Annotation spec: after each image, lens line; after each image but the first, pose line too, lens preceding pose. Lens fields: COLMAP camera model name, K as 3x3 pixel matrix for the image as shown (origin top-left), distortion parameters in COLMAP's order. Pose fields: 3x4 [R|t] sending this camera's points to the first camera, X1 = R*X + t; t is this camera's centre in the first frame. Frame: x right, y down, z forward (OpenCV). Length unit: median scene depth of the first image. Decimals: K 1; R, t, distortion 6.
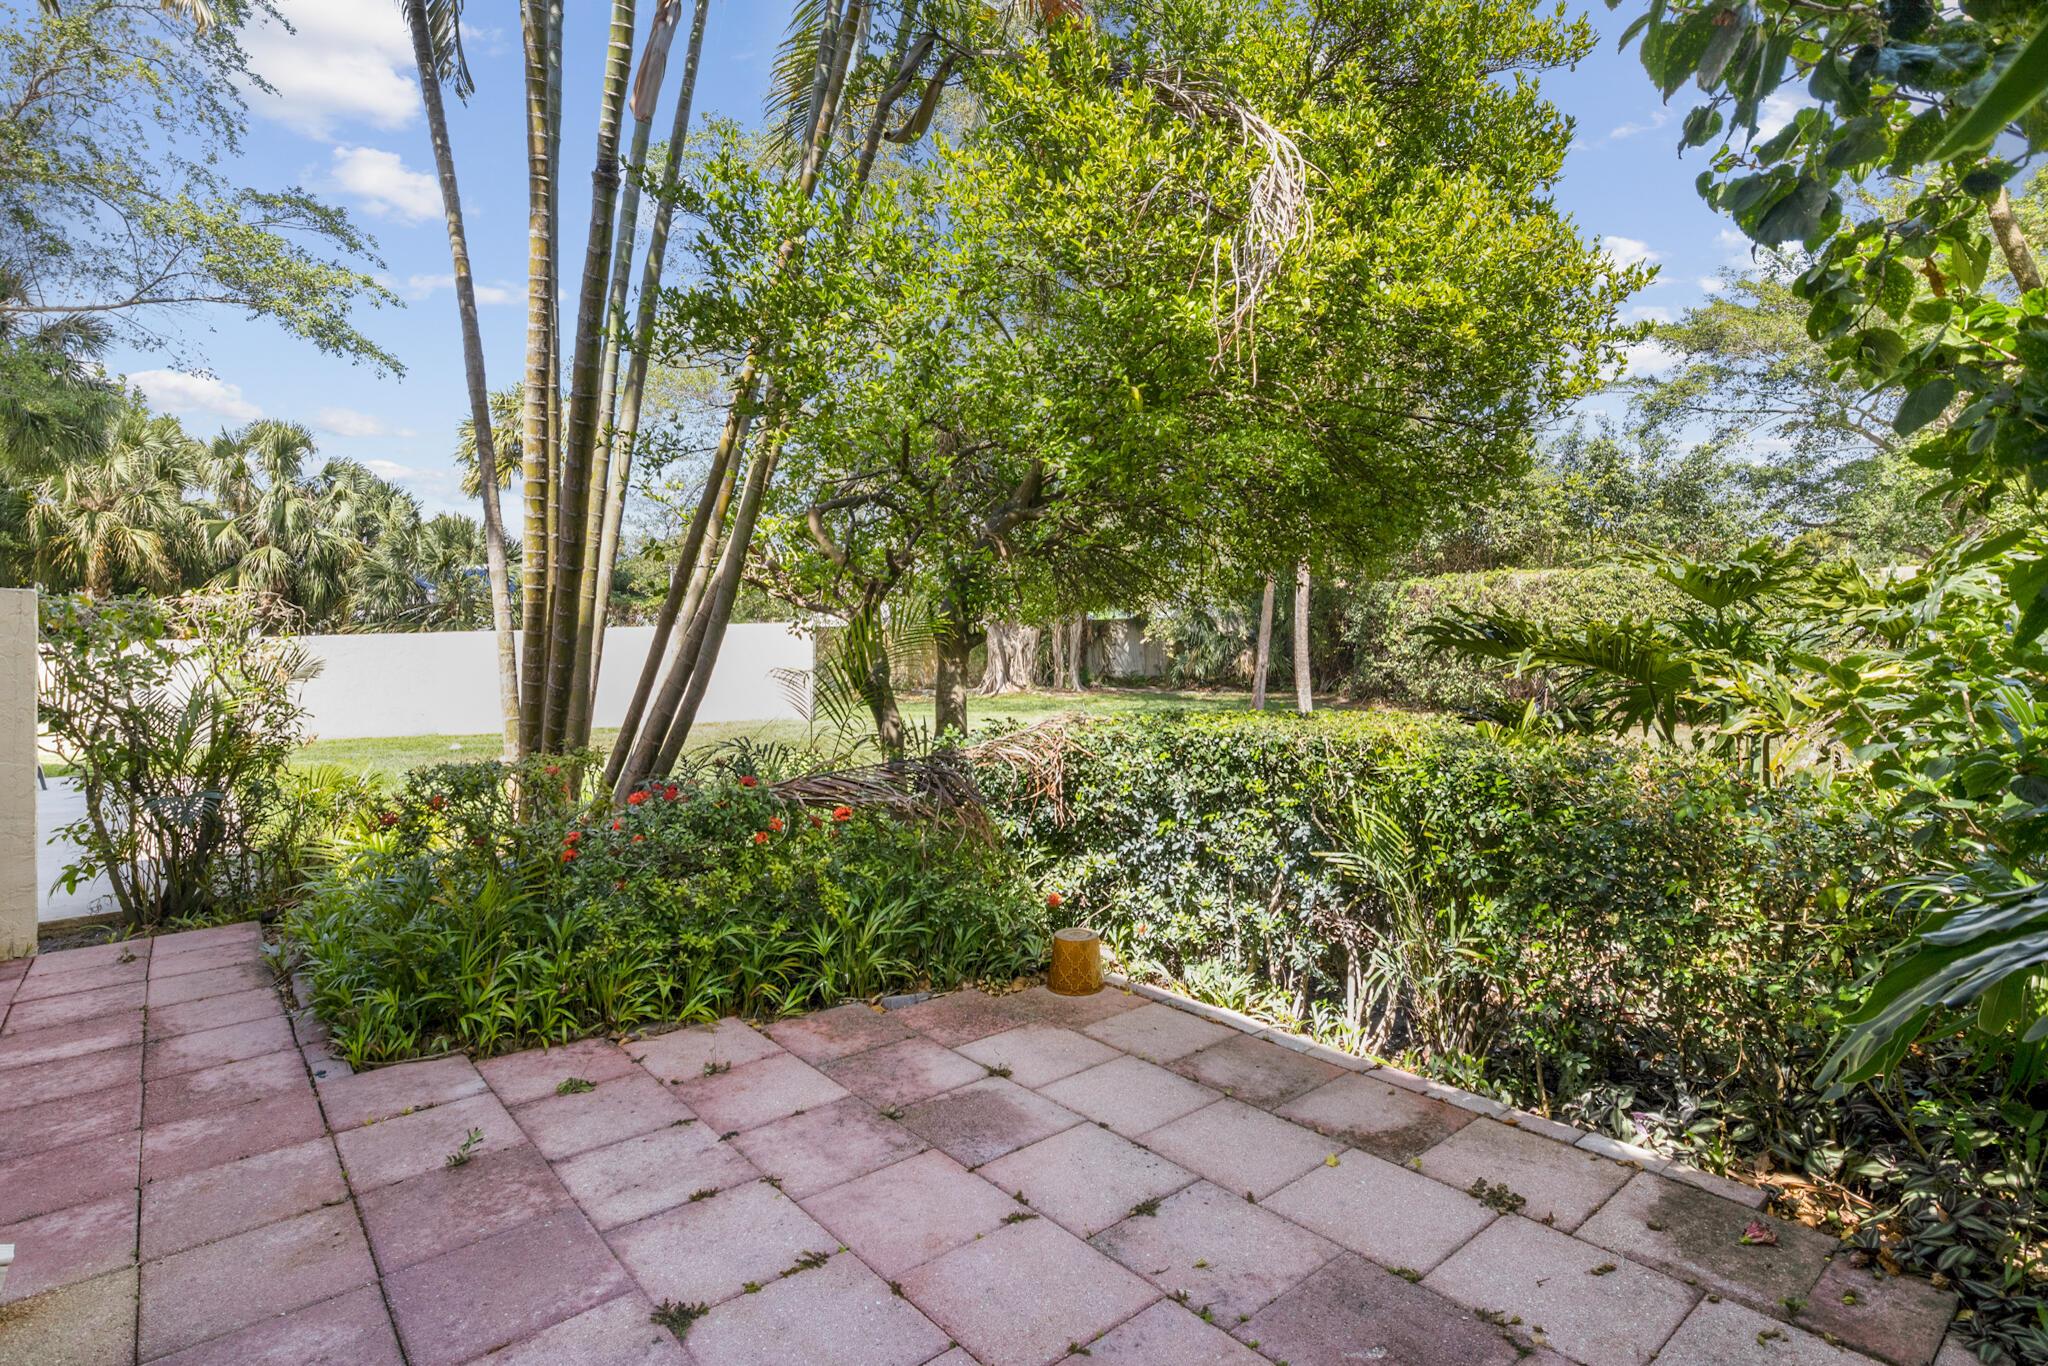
lens RADIAL K [[1034.7, 0, 1029.7], [0, 1034.7, 676.4], [0, 0, 1]] dist [-0.036920, 0.001765]
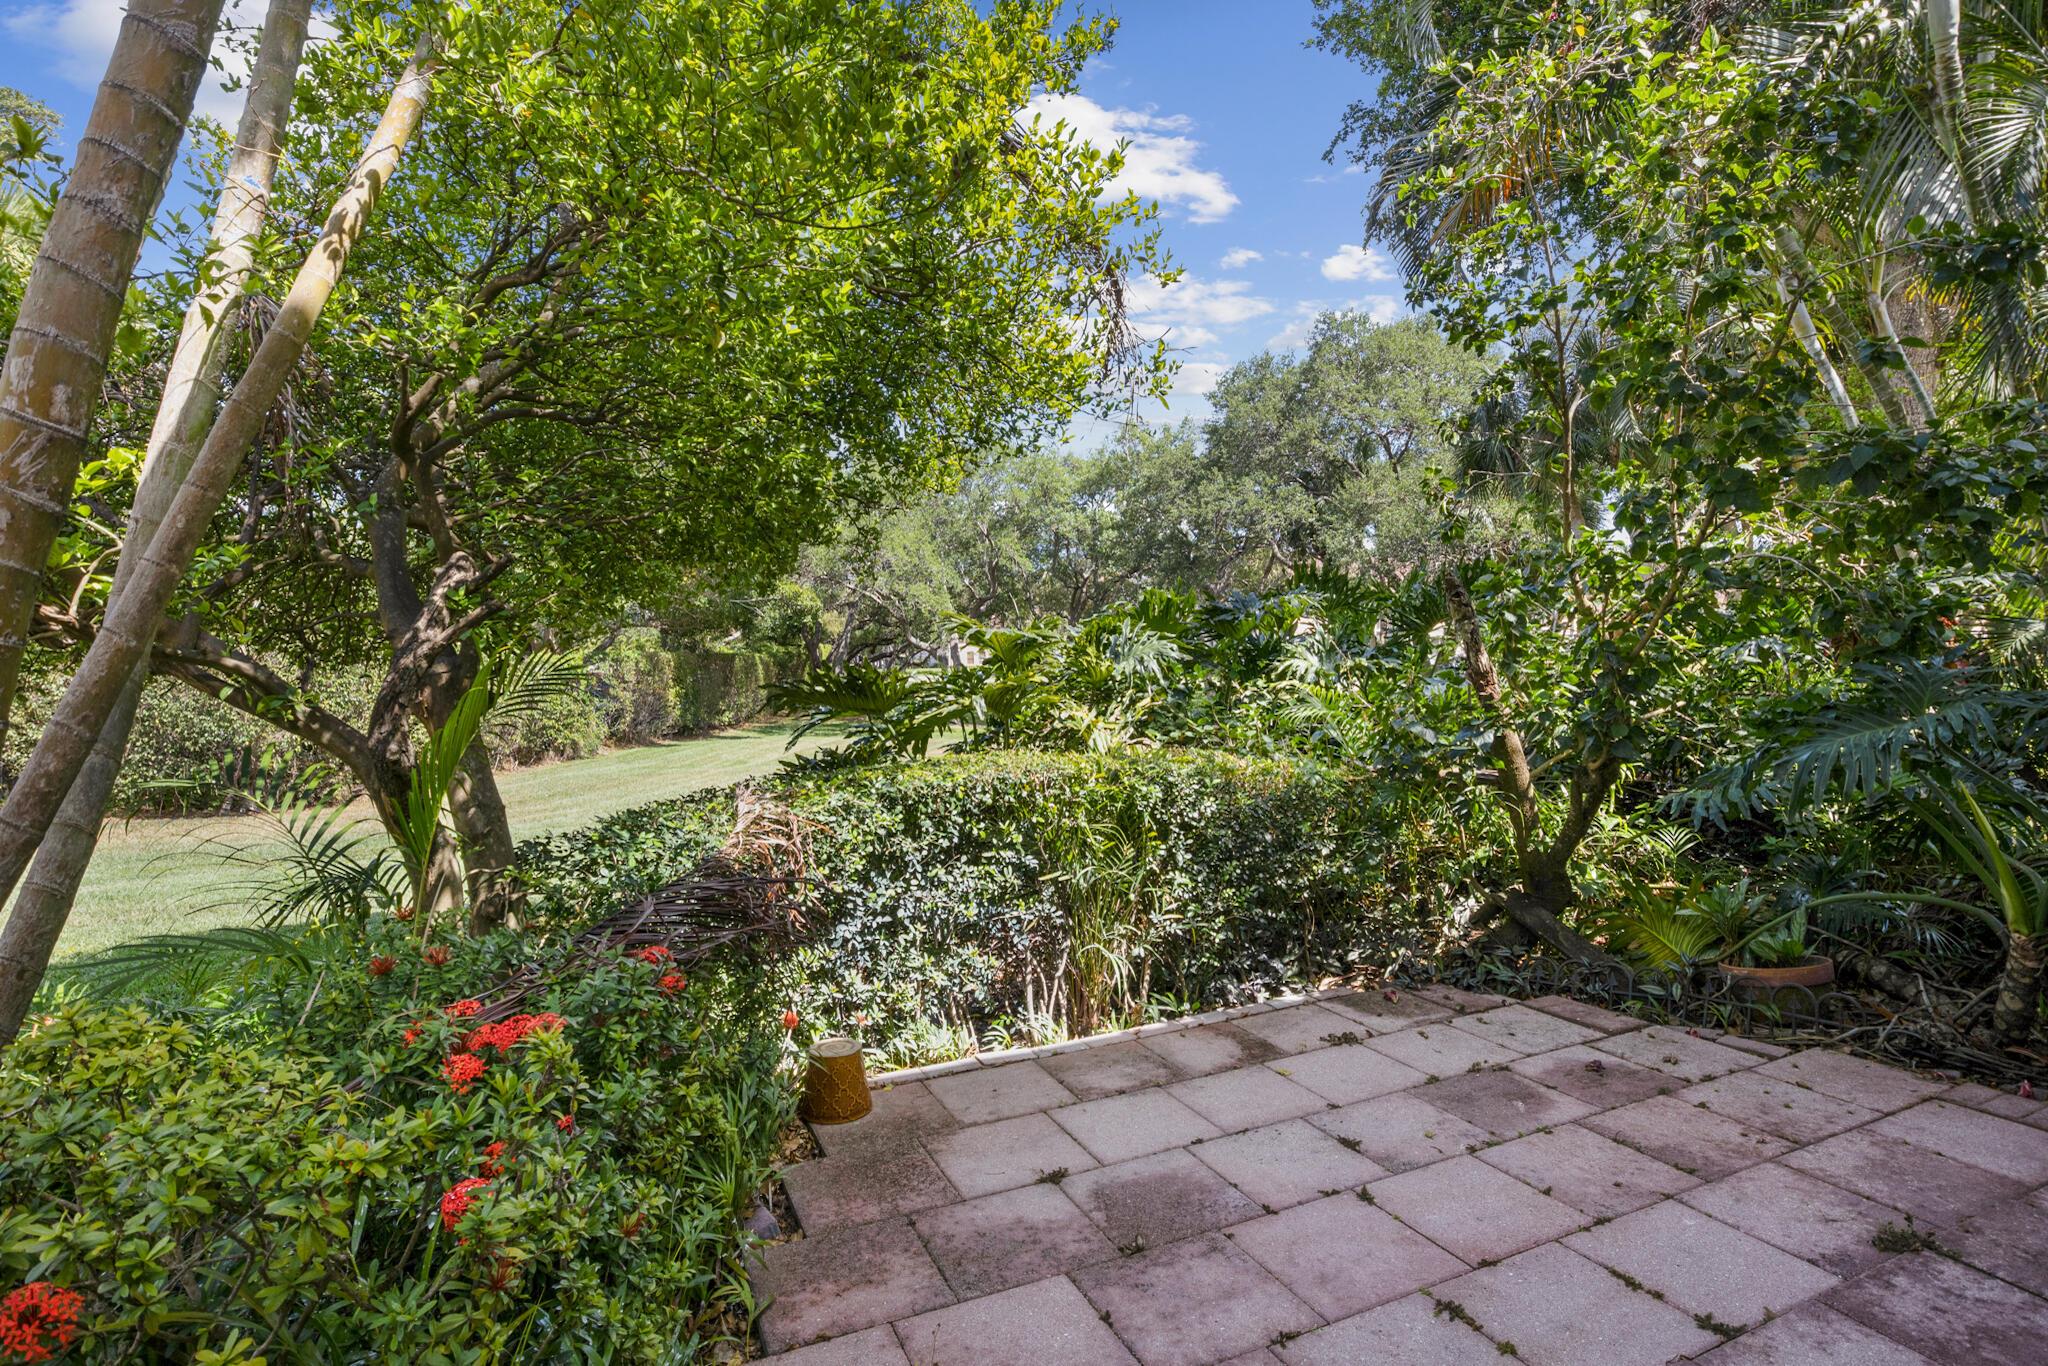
lens RADIAL K [[1034.7, 0, 1029.7], [0, 1034.7, 676.4], [0, 0, 1]] dist [-0.036920, 0.001765]
pose [[0.282752, -0.003480, 0.959187, -1.049691], [0.071542, 0.997285, -0.017471, -0.029610], [-0.956521, 0.073563, 0.282234, 0.902572]]
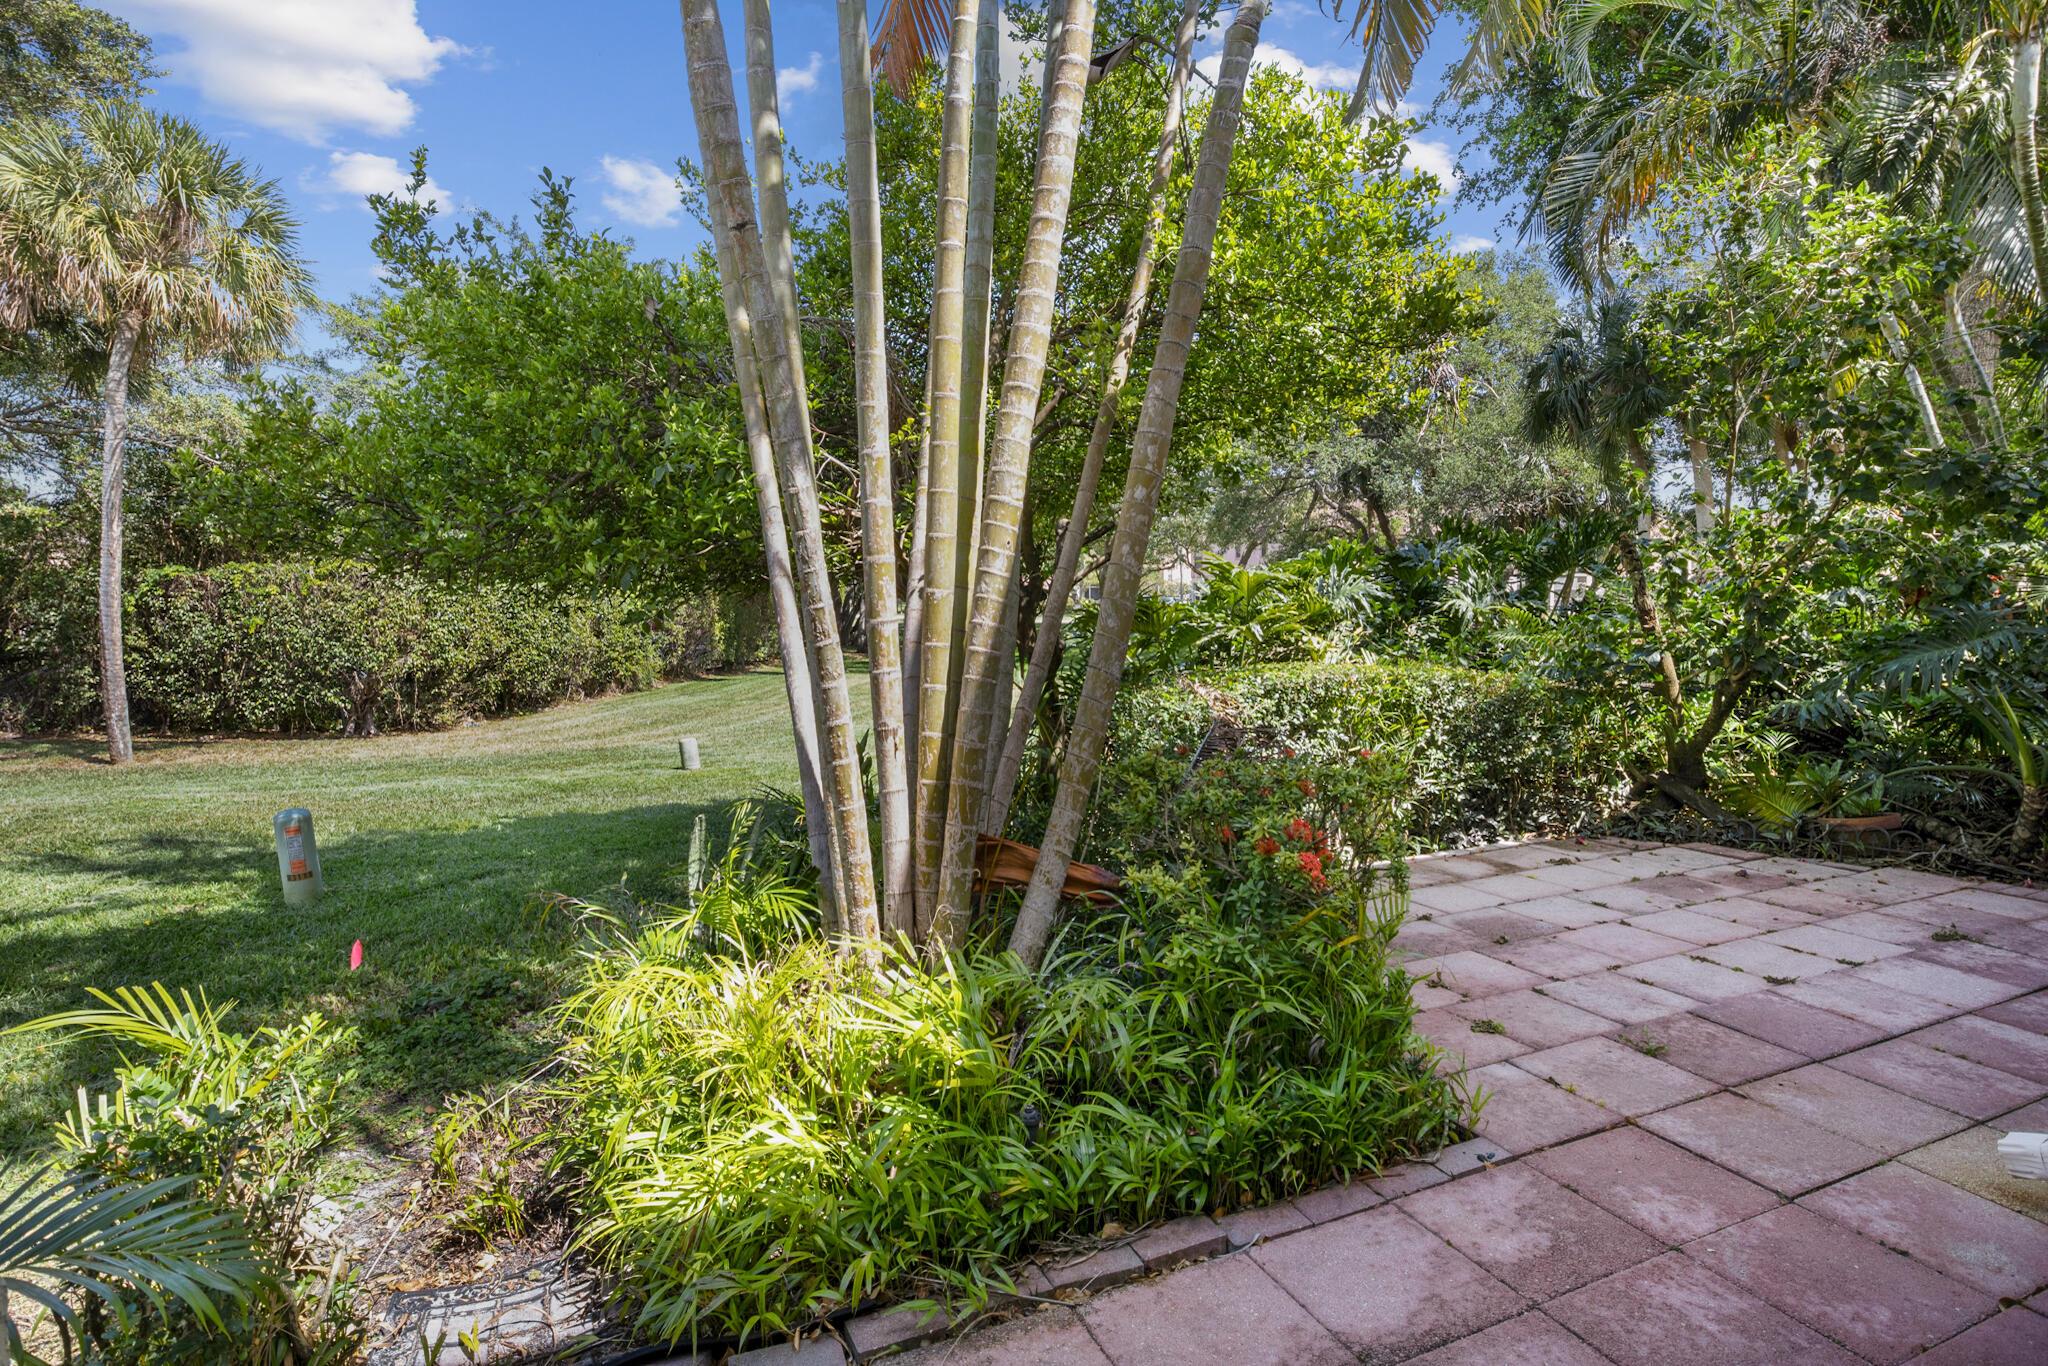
lens RADIAL K [[1097.5, 0, 1024.0], [0, 1097.5, 683.0], [0, 0, 1]] dist [-0.031678, 0.000755]
pose [[0.277915, -0.056210, 0.958960, -1.920415], [0.057173, 0.997485, 0.041899, -0.031626], [-0.958903, 0.043183, 0.280429, 1.325797]]
